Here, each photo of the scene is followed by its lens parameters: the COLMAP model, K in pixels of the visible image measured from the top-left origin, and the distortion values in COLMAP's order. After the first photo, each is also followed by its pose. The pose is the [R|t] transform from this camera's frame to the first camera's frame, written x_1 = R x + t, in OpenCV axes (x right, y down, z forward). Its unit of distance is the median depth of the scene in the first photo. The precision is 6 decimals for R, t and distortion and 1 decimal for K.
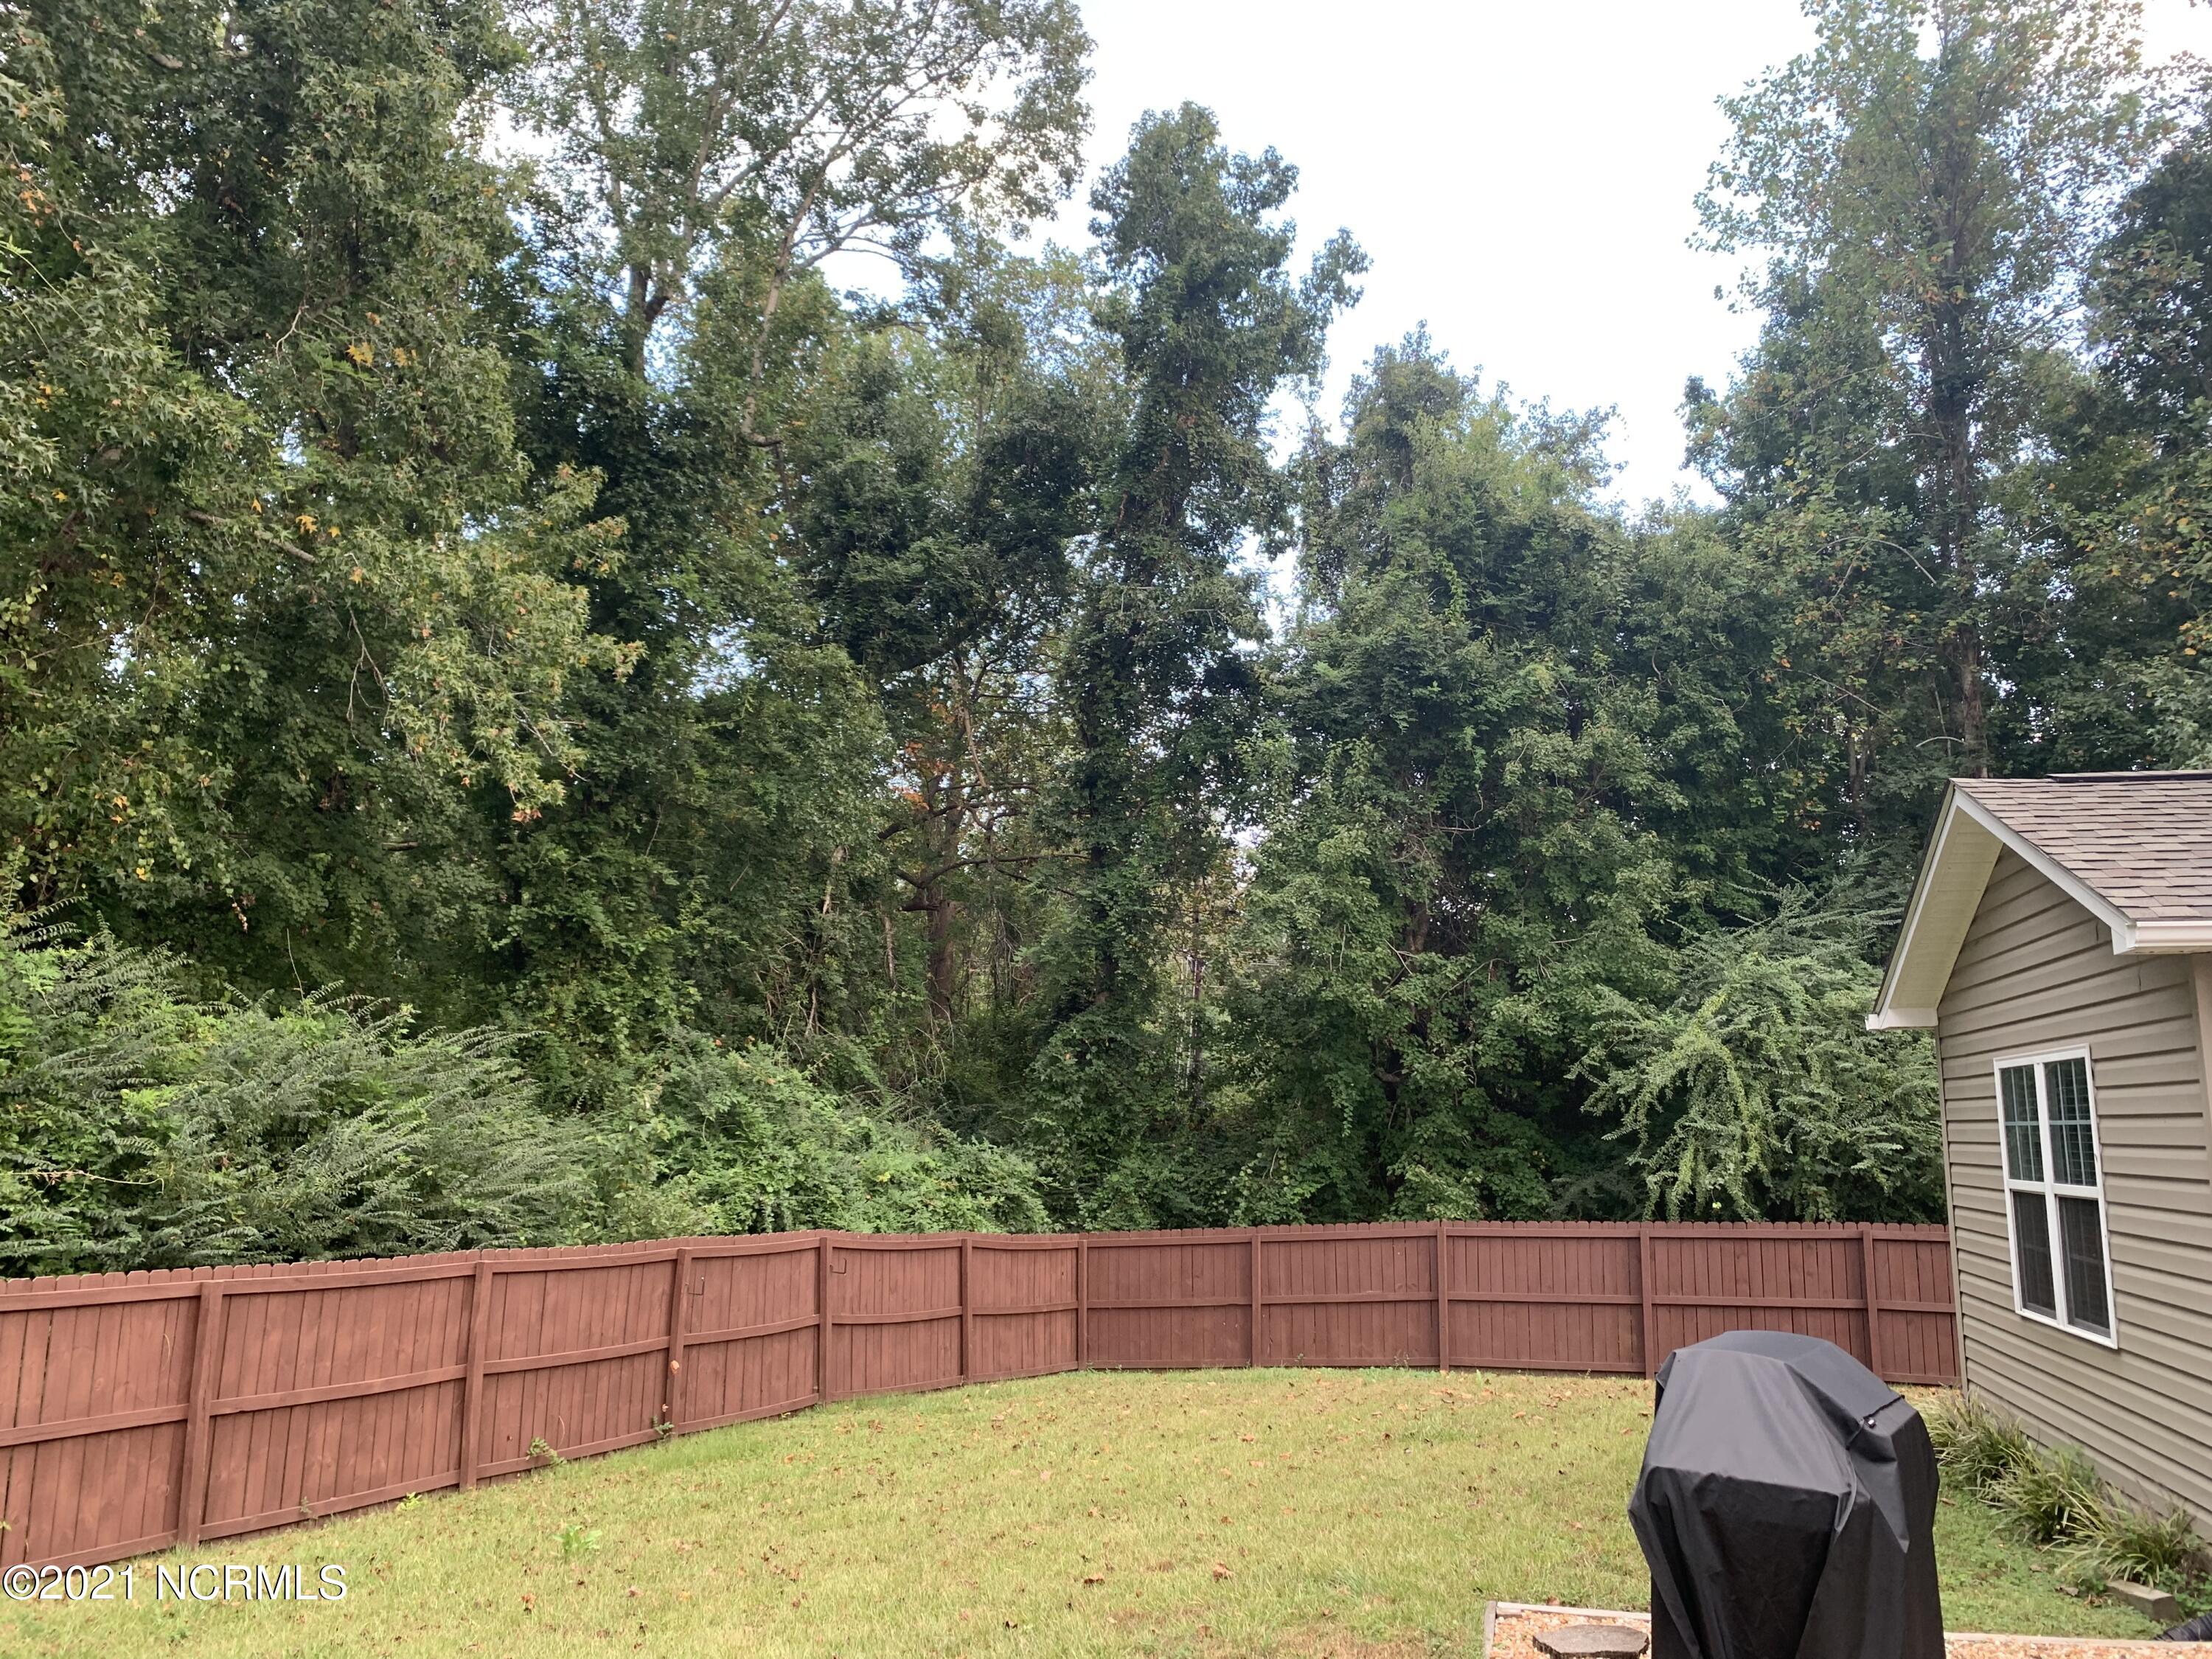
lens RADIAL K [[1647.6, 0, 1106.0], [0, 1647.6, 829.5], [0, 0, 1]] dist [-0.034816, -0.004594]
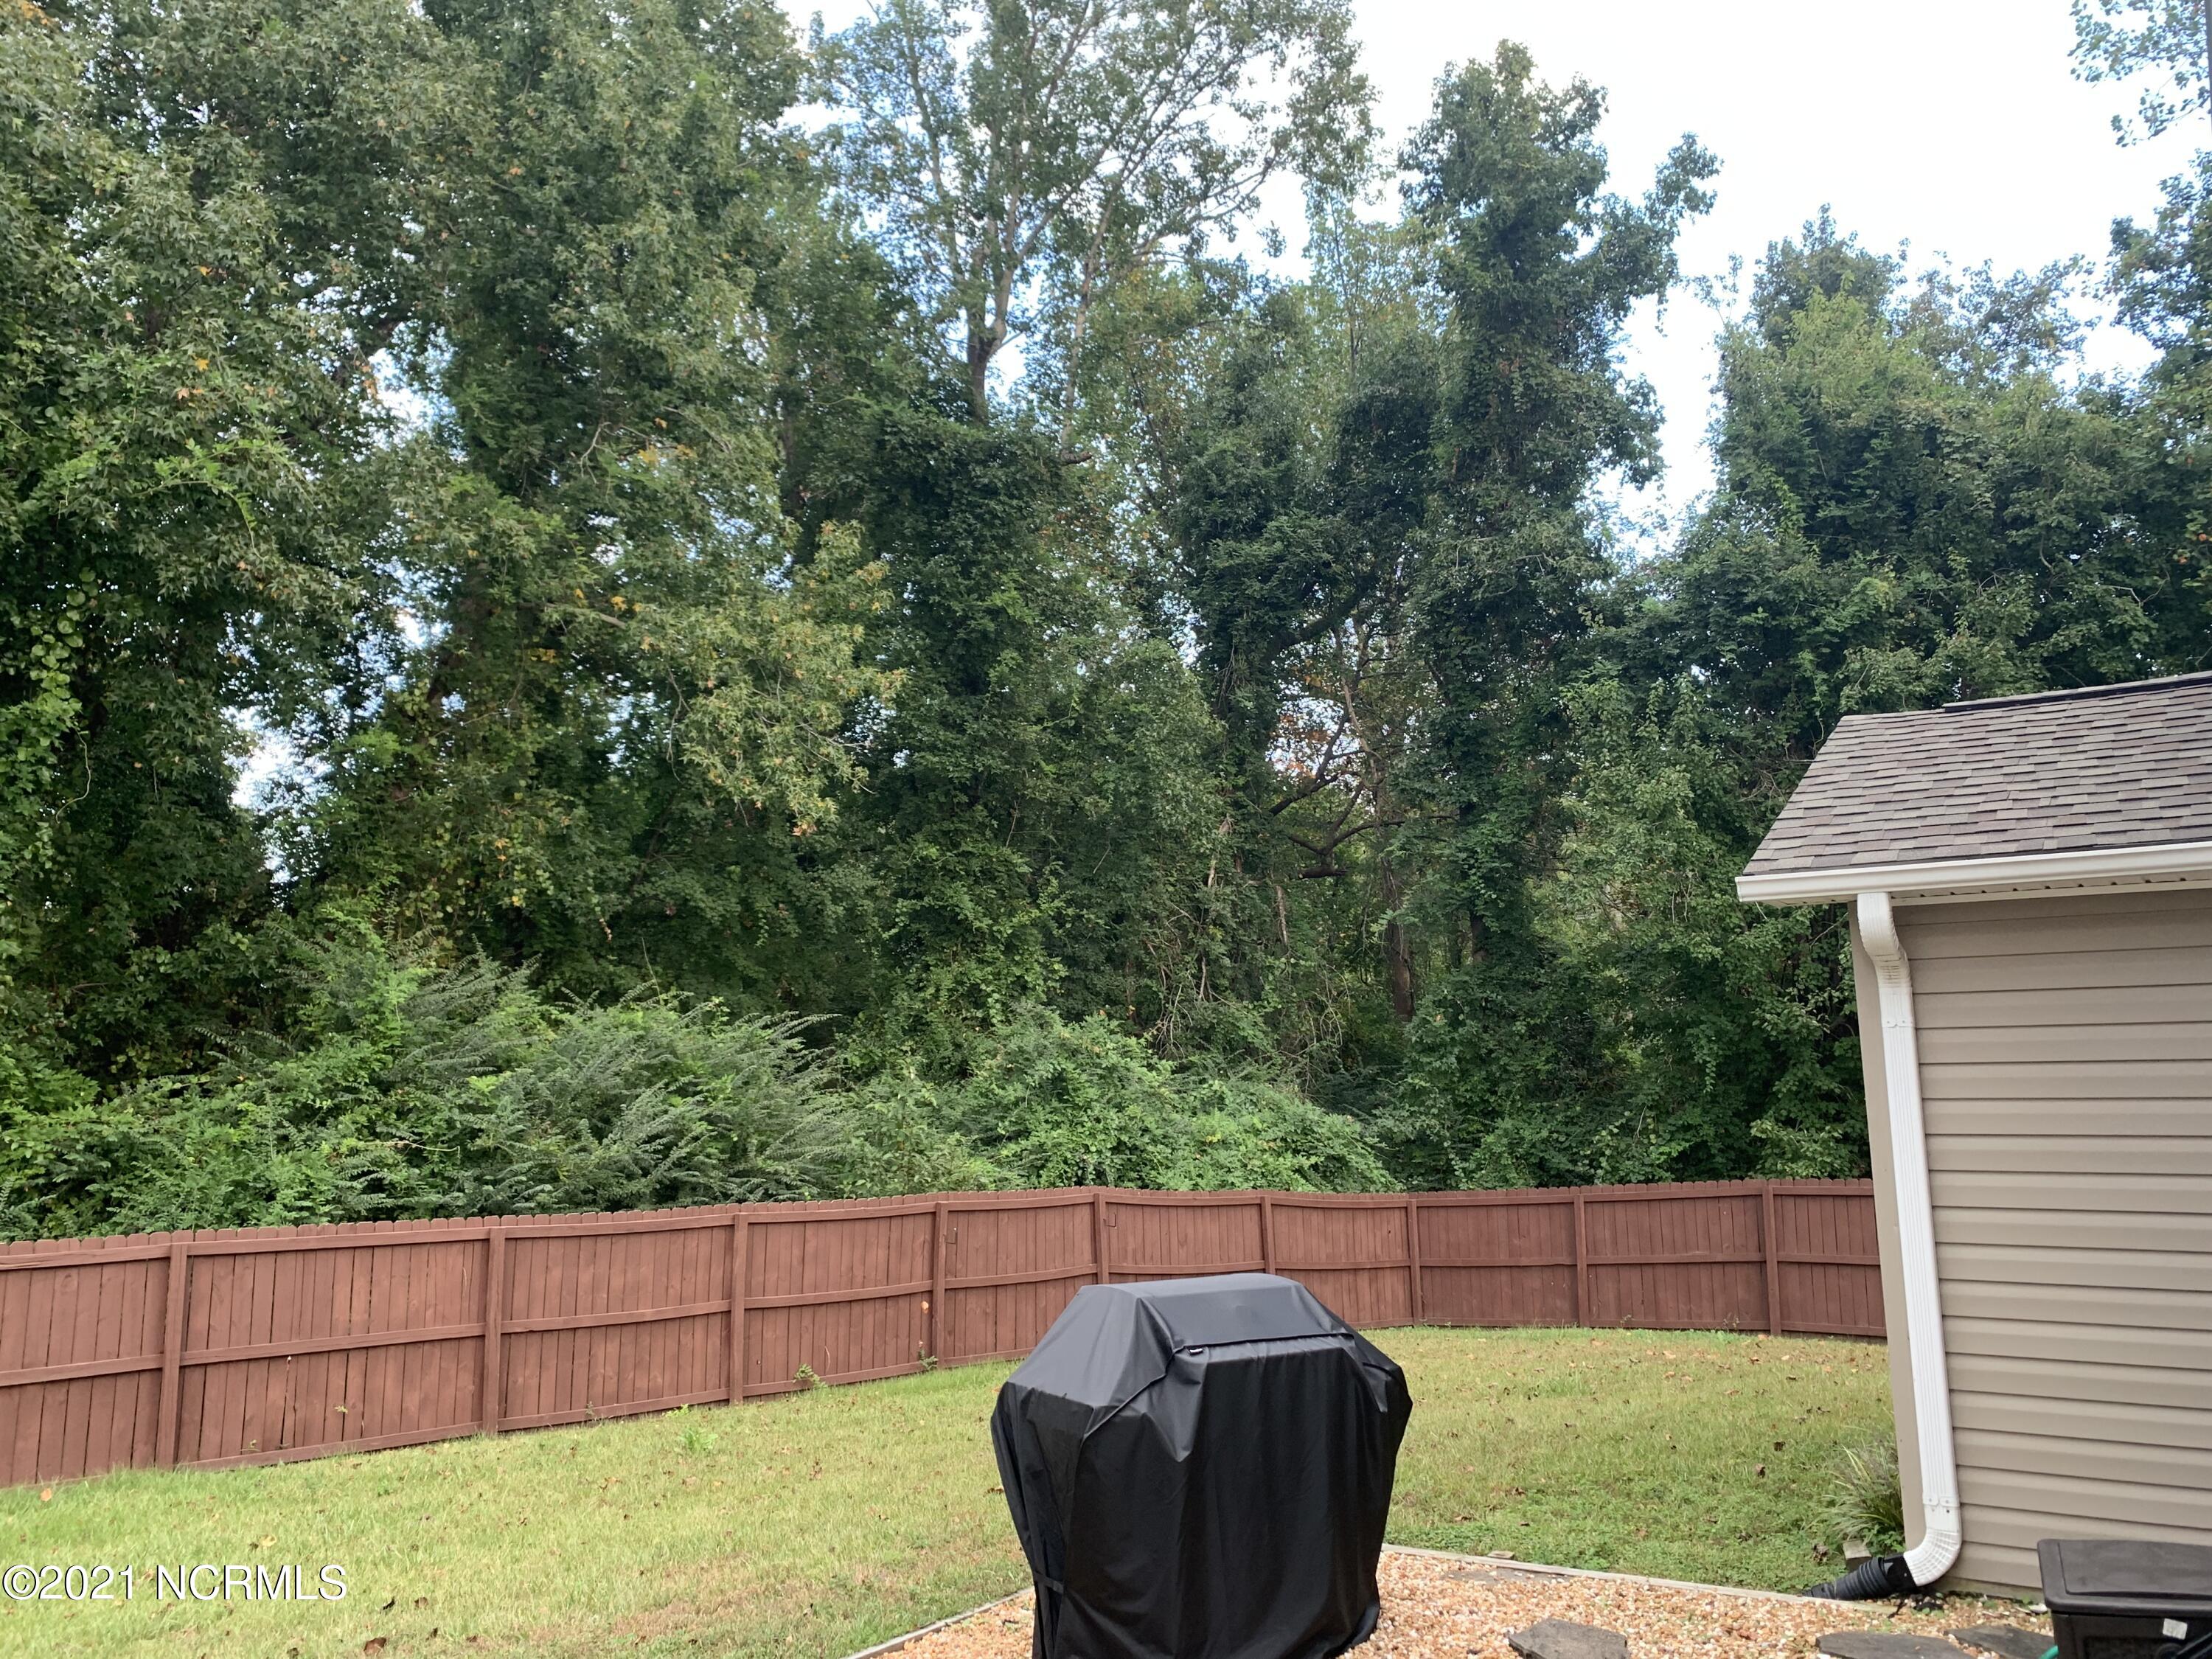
lens RADIAL K [[1653.3, 0, 1104.9], [0, 1653.3, 792.0], [0, 0, 1]] dist [-0.038538, -0.005258]
pose [[0.935352, -0.076738, -0.345294, 0.166434], [0.078415, 0.996879, -0.009131, -0.005727], [0.344917, -0.018536, 0.938450, -0.015431]]
